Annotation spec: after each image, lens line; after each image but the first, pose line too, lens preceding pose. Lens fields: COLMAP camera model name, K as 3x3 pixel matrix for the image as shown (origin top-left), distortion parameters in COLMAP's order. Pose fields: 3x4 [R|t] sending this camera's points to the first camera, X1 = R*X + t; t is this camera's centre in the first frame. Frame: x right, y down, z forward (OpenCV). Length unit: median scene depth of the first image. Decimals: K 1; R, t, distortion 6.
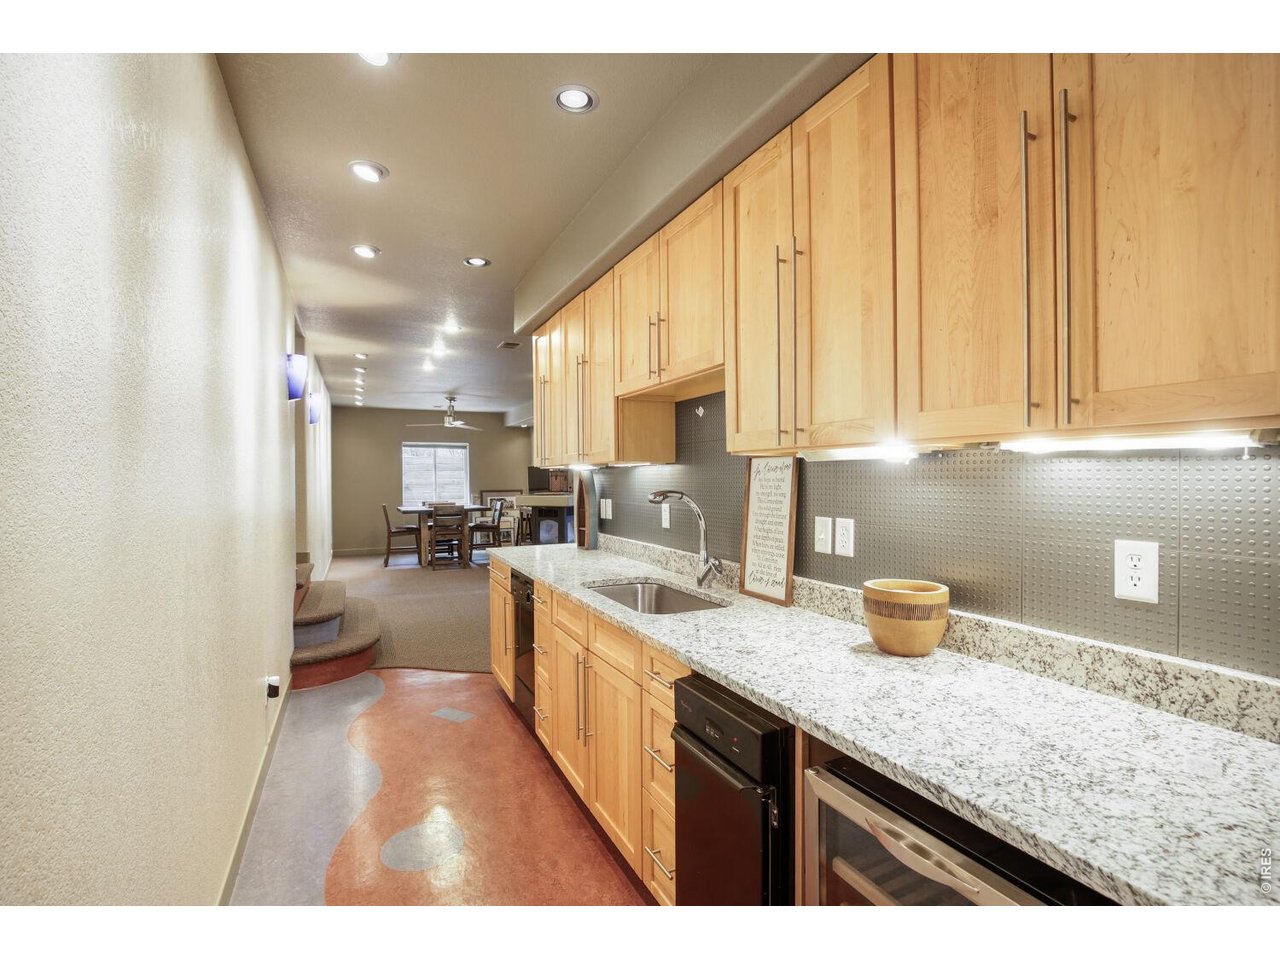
lens RADIAL K [[580.2, 0, 640.0], [0, 580.2, 480.0], [0, 0, 1]] dist [-0.015618, 0.000020]
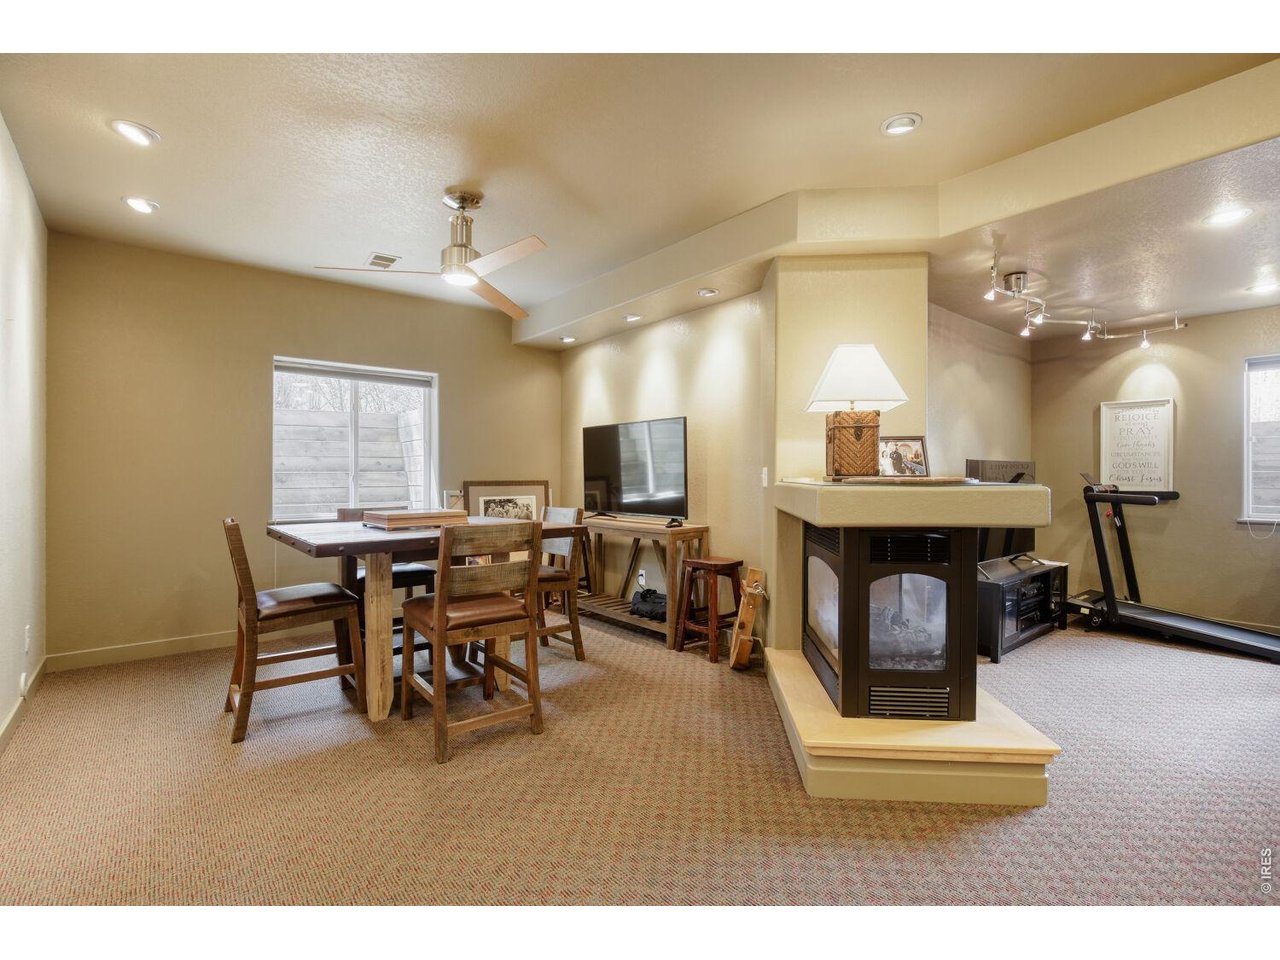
lens RADIAL K [[580.2, 0, 640.0], [0, 580.2, 480.0], [0, 0, 1]] dist [-0.015618, 0.000020]
pose [[0.971398, -0.004889, 0.237406, -0.257775], [0.002603, 0.999947, 0.009941, 0.012280], [-0.237442, -0.009039, 0.971360, 0.552929]]
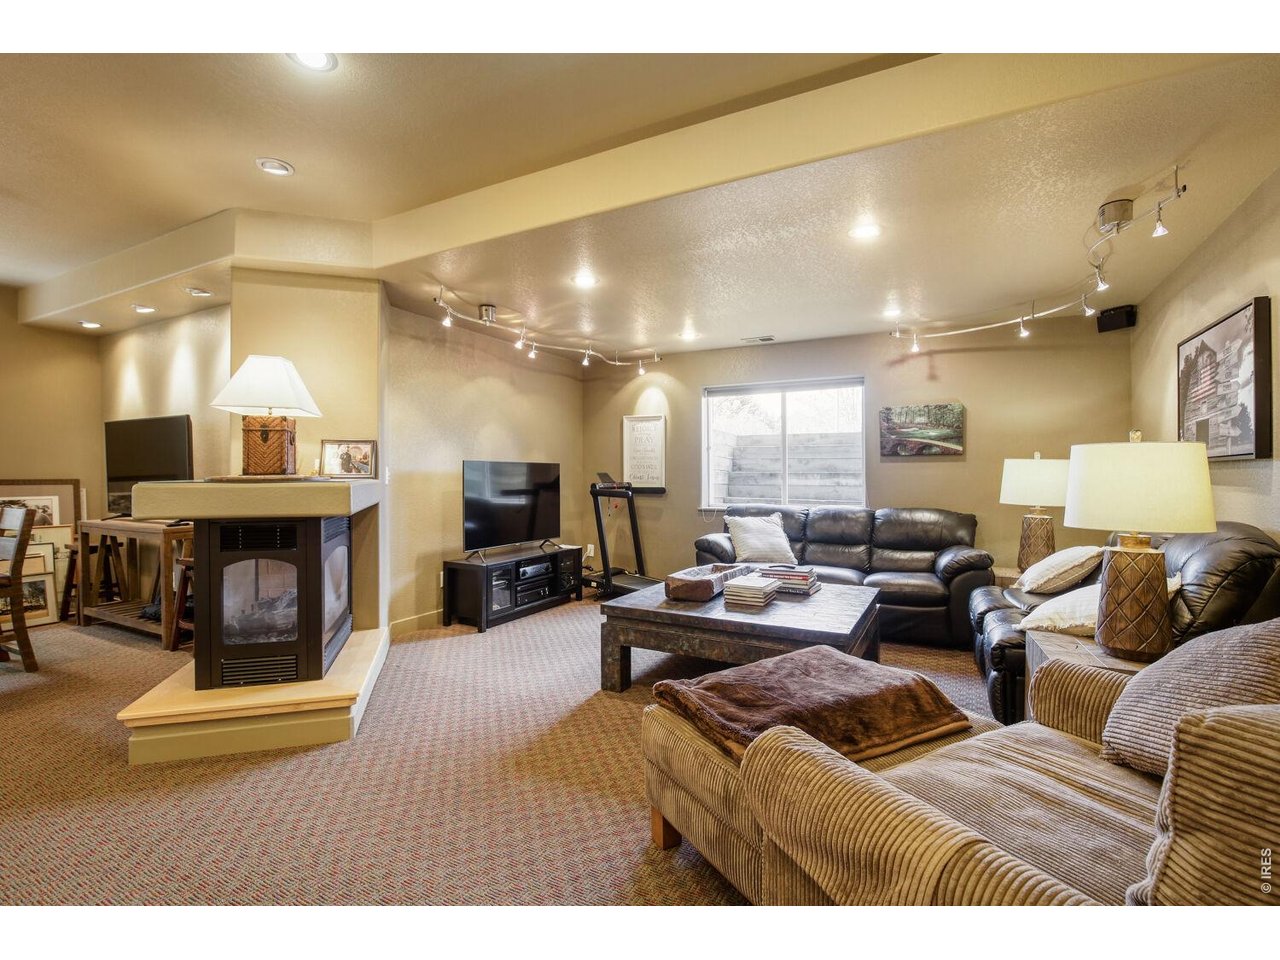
lens RADIAL K [[580.2, 0, 640.0], [0, 580.2, 480.0], [0, 0, 1]] dist [-0.015618, 0.000020]
pose [[0.809522, -0.005911, 0.587060, -0.123124], [-0.001231, 0.999930, 0.011766, 0.012520], [-0.587089, -0.010247, 0.809458, 0.442341]]
